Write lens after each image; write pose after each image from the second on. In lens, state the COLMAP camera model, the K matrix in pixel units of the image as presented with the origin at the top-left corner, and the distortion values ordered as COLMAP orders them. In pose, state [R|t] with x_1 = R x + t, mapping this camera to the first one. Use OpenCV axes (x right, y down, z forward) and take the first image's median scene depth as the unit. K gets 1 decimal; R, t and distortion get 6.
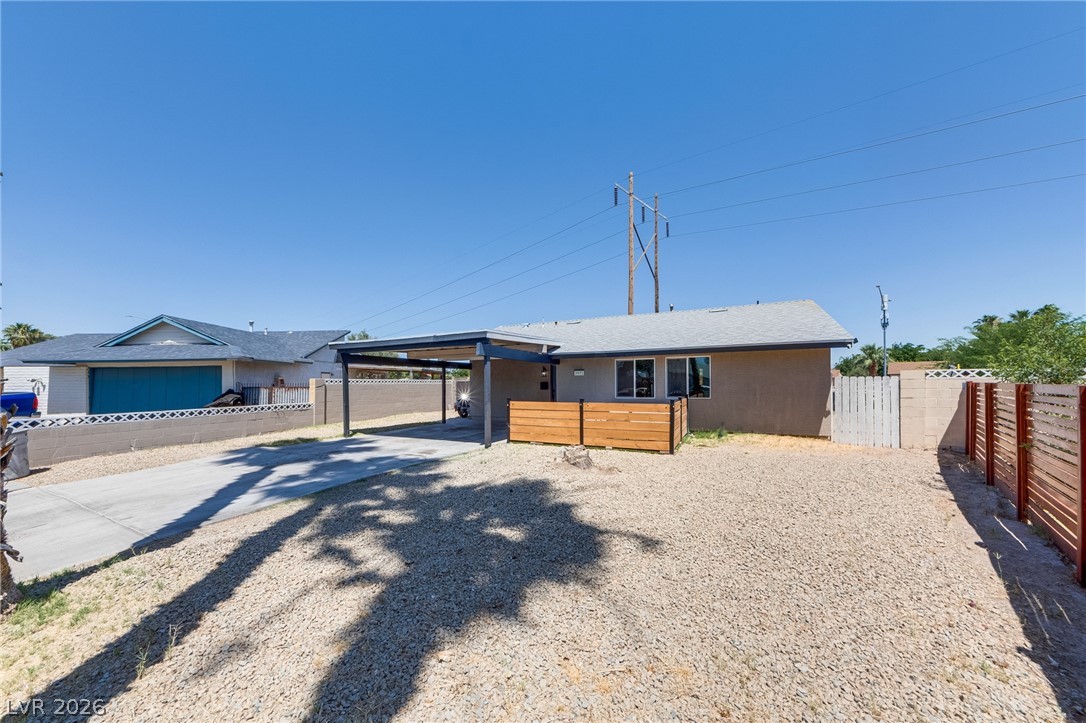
lens RADIAL K [[379.3, 0, 563.1], [0, 379.3, 369.7], [0, 0, 1]] dist [0.000415, -0.000013]
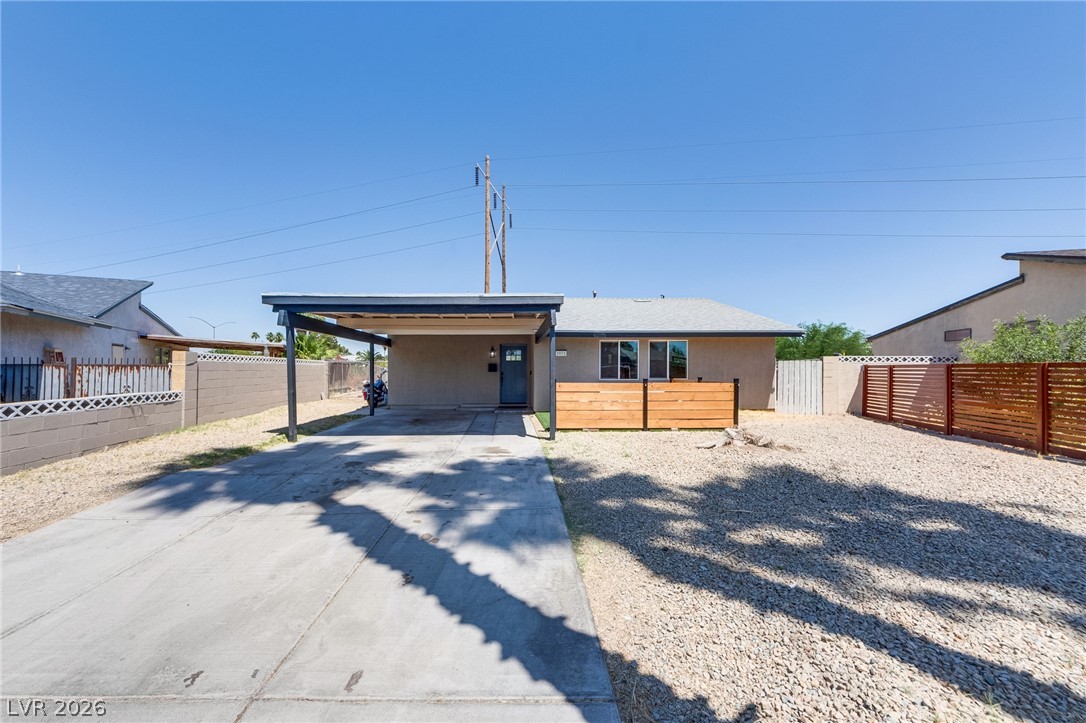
lens RADIAL K [[374.1, 0, 514.7], [0, 374.1, 357.7], [0, 0, 1]] dist [-0.000888, -0.000194]
pose [[0.890988, 0.021744, 0.453507, -0.535932], [-0.021284, 0.999755, -0.006118, 0.030804], [-0.453529, -0.004201, 0.891232, 0.268085]]
